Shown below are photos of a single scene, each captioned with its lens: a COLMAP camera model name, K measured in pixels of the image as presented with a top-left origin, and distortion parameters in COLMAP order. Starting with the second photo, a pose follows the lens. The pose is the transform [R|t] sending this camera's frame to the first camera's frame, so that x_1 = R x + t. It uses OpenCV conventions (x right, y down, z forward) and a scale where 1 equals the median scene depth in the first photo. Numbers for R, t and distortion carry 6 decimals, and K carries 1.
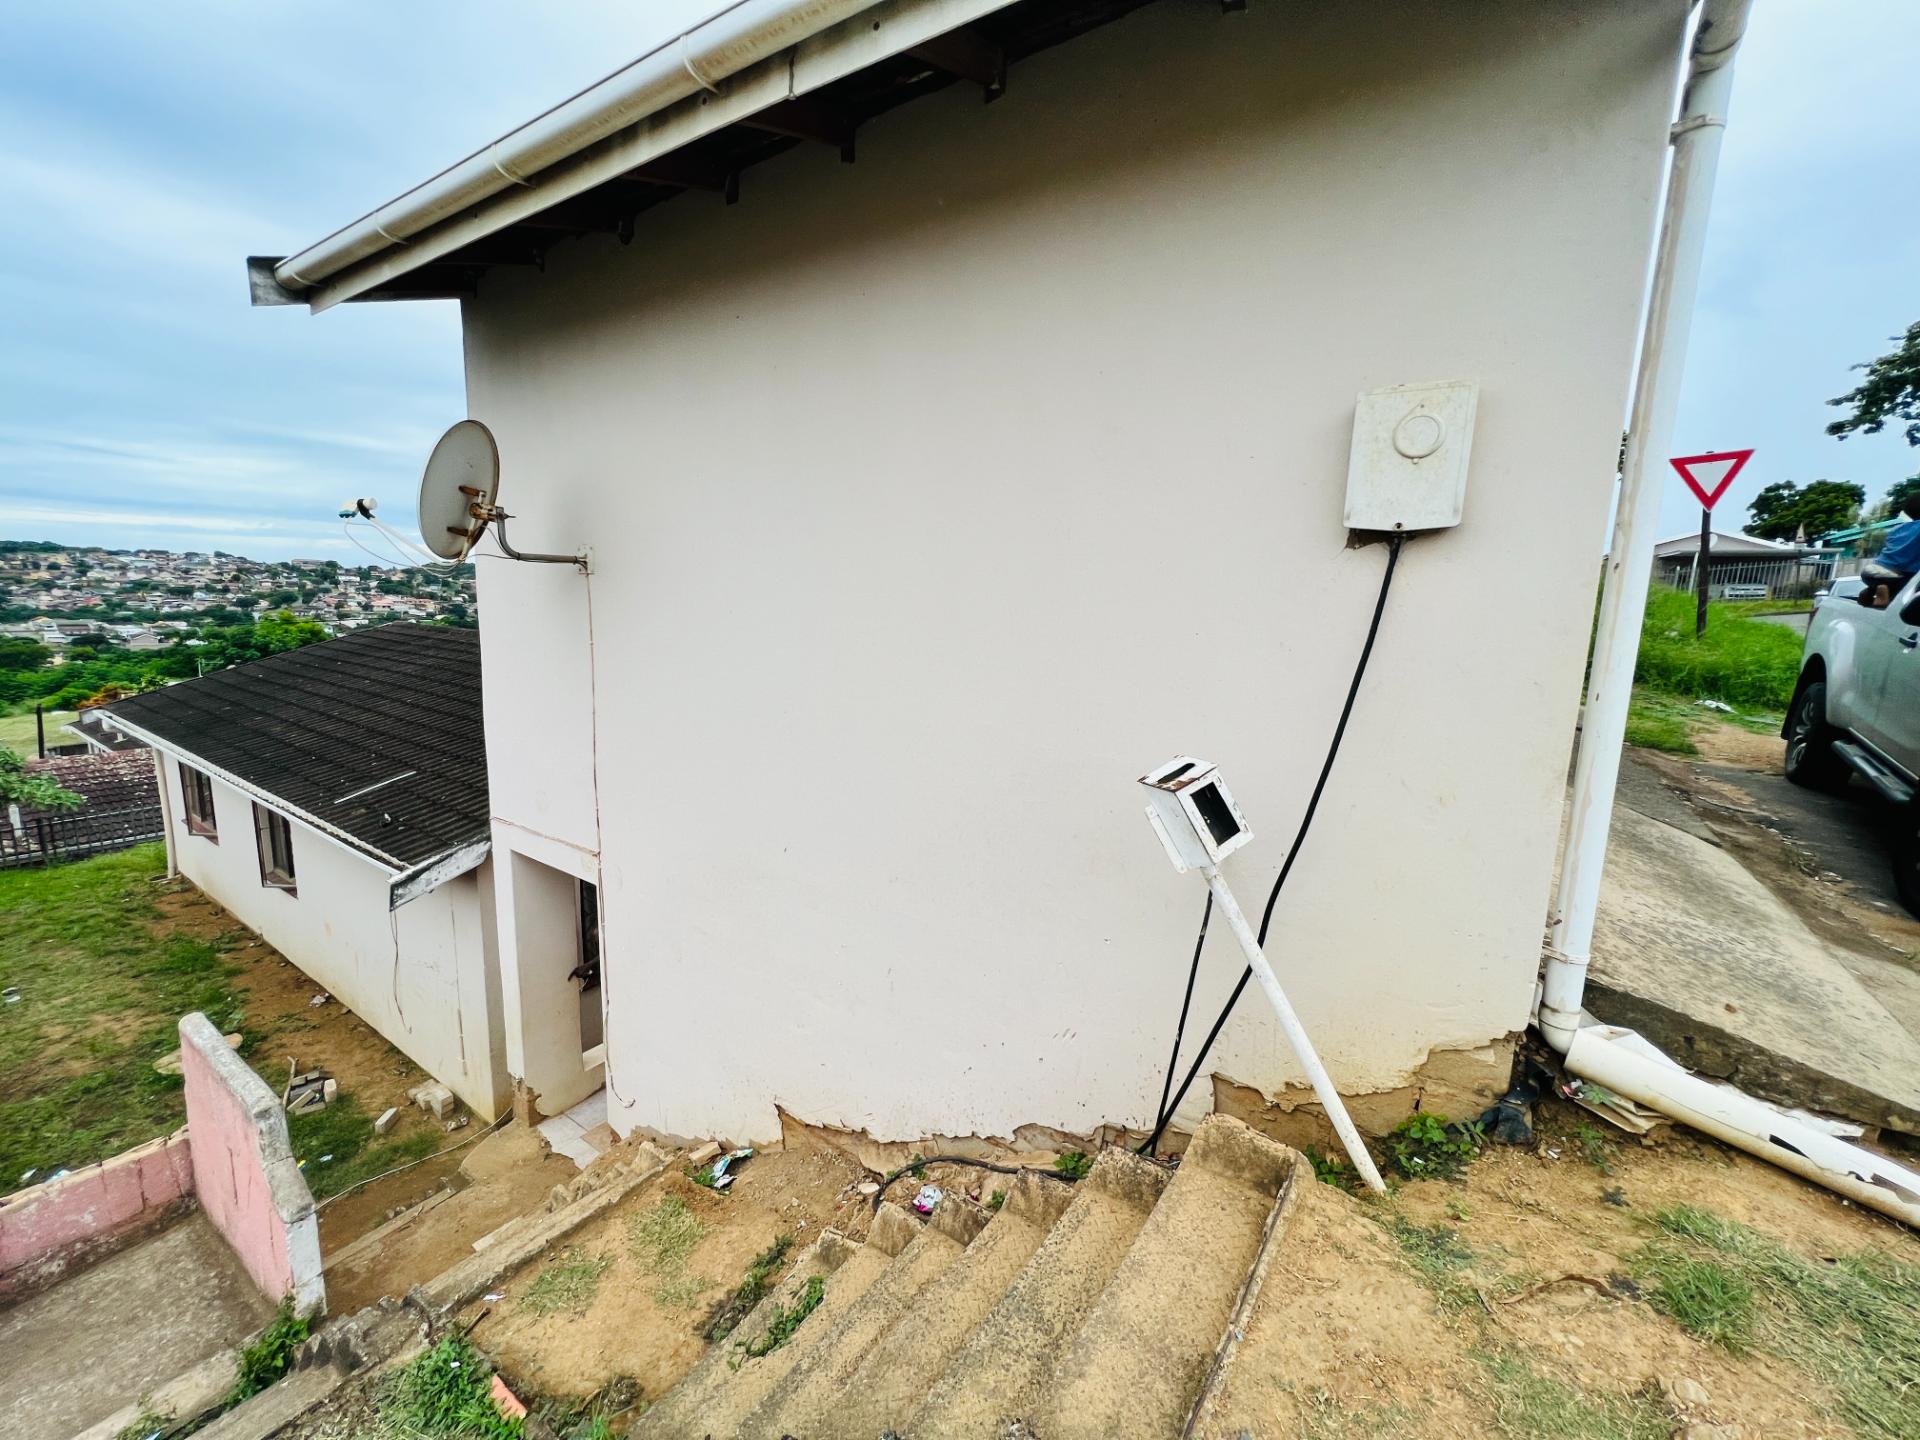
lens RADIAL K [[768.4, 0, 956.2], [0, 768.4, 719.0], [0, 0, 1]] dist [-0.002461, 0.000725]
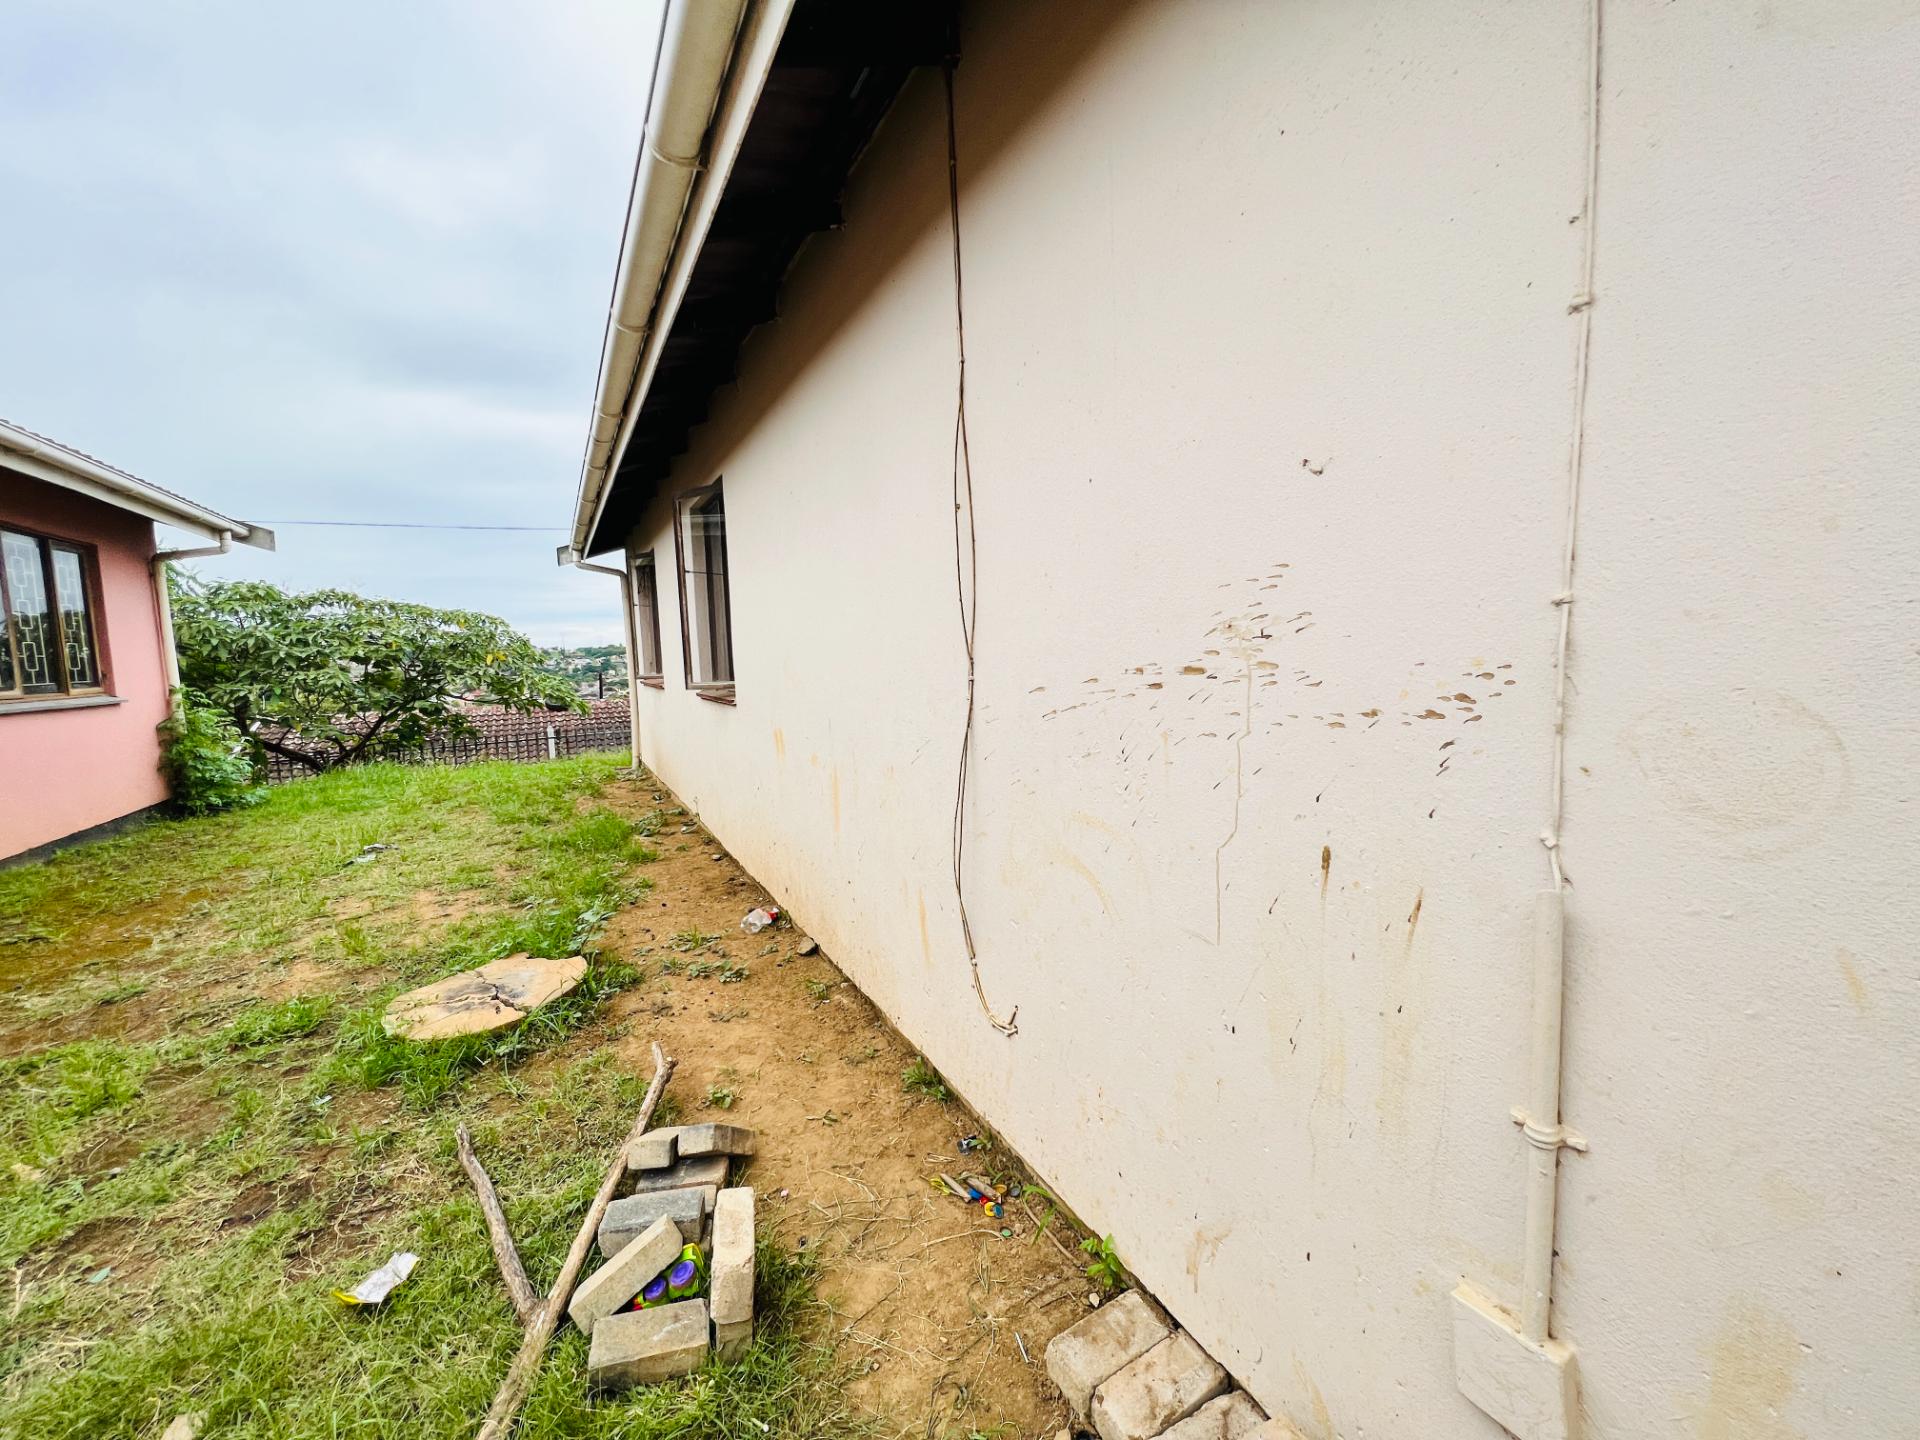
lens RADIAL K [[768.4, 0, 966.2], [0, 768.4, 717.5], [0, 0, 1]] dist [-0.002461, 0.000725]
pose [[0.884784, -0.019076, -0.465610, -0.580557], [-0.013828, 0.997647, -0.067151, 0.309924], [0.465795, 0.065853, 0.882439, 0.736000]]
